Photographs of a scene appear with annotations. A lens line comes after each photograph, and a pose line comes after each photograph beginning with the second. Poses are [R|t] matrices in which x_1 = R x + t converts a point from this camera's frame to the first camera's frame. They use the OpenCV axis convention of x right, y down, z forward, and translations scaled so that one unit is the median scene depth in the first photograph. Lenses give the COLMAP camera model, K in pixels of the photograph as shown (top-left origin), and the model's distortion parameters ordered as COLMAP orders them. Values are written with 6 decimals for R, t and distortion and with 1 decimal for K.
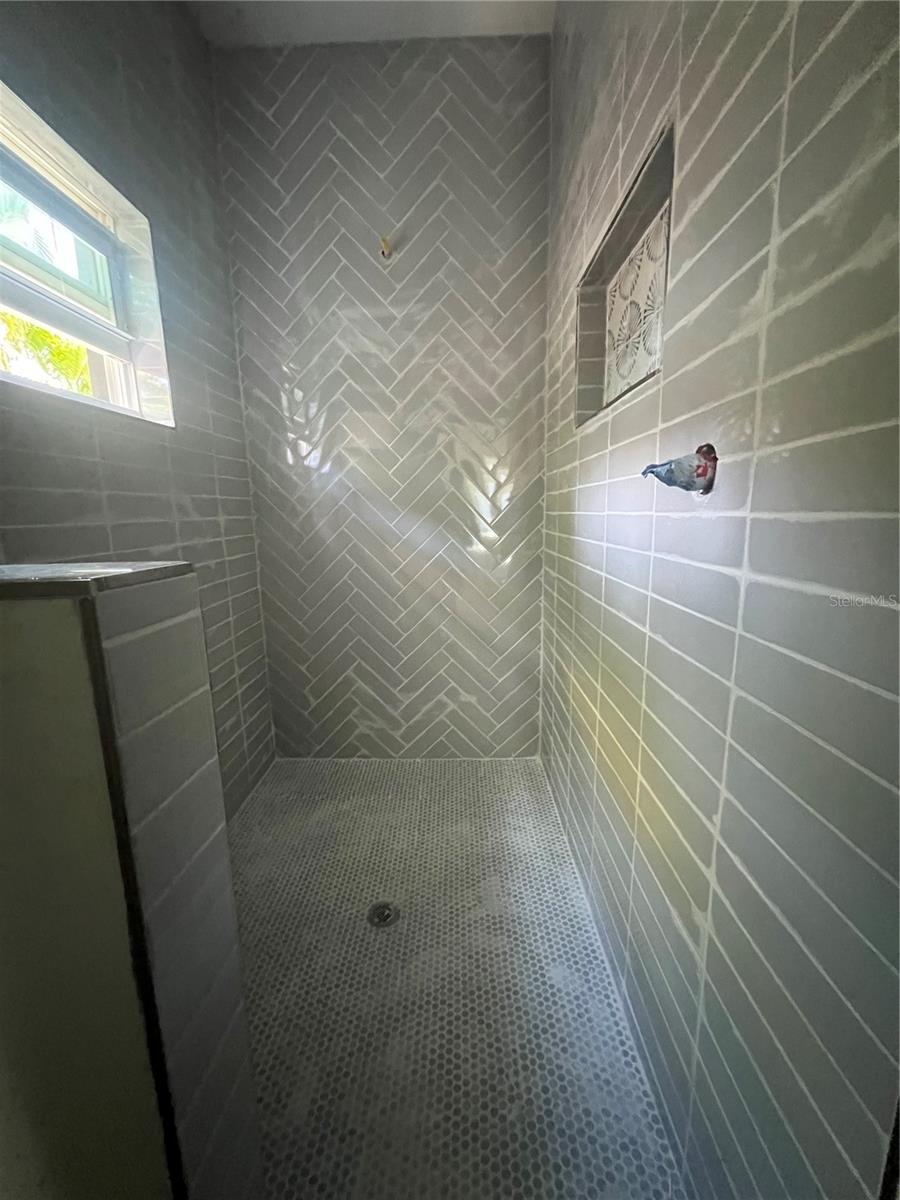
lens RADIAL K [[481.6, 0, 450.6], [0, 481.6, 600.4], [0, 0, 1]] dist [-0.003807, 0.000155]
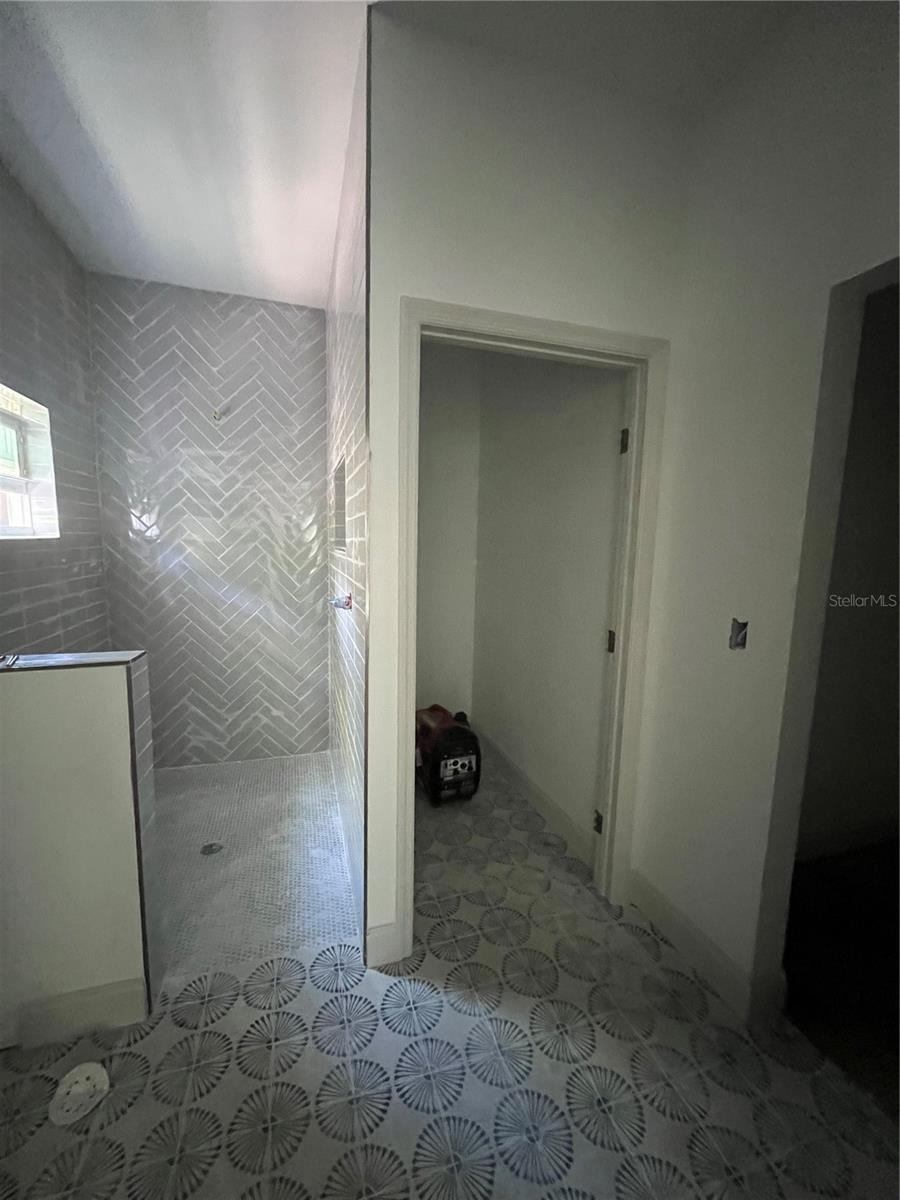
lens RADIAL K [[481.6, 0, 449.8], [0, 481.6, 601.6], [0, 0, 1]] dist [-0.003807, 0.000155]
pose [[0.949242, 0.000488, 0.314545, 0.081535], [0.017062, 0.998447, -0.053040, -0.048457], [-0.314083, 0.055715, 0.947759, -0.598268]]
